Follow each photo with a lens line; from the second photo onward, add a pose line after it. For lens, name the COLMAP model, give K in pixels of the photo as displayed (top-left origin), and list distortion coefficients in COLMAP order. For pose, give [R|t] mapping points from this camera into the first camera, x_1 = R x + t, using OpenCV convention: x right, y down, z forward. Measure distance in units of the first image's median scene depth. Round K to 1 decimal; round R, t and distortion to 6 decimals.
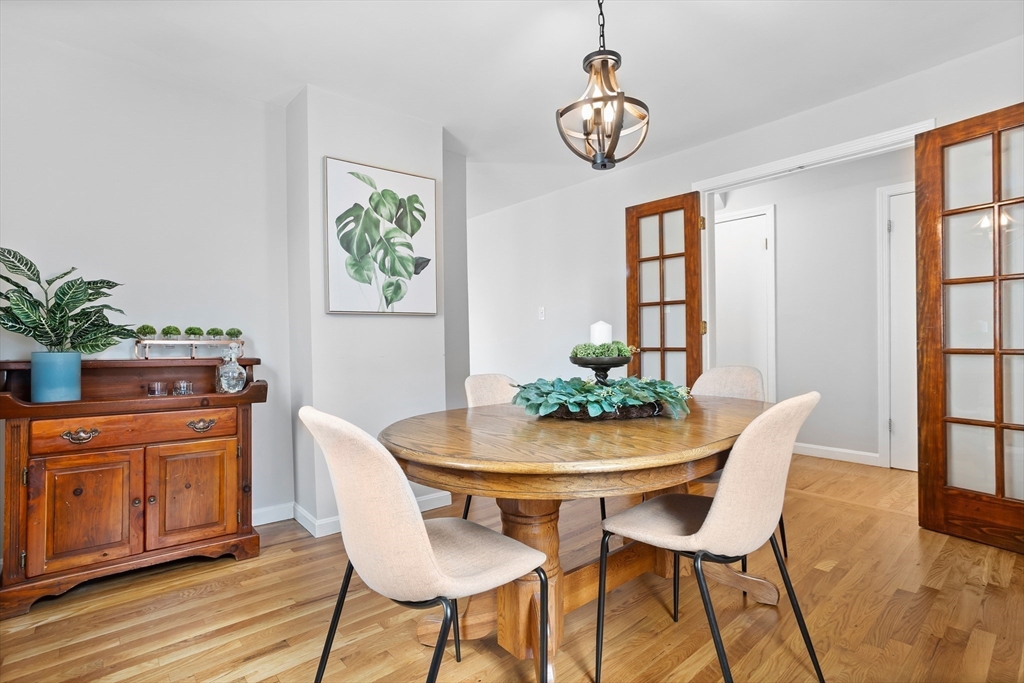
lens RADIAL K [[515.5, 0, 509.9], [0, 515.5, 339.9], [0, 0, 1]] dist [-0.054184, 0.038173]
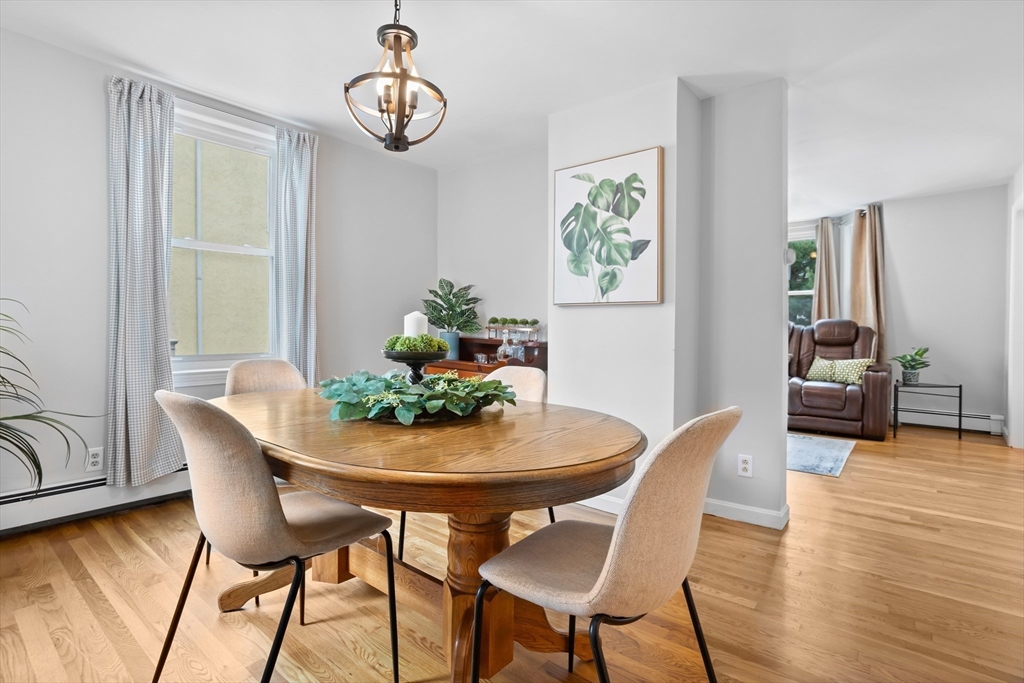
lens RADIAL K [[509.8, 0, 532.0], [0, 509.8, 315.0], [0, 0, 1]] dist [-0.037430, 0.000464]
pose [[0.192552, -0.007712, -0.981257, 0.702655], [-0.012373, 0.999871, -0.010286, -0.018025], [0.981209, 0.014122, 0.192431, 0.676470]]
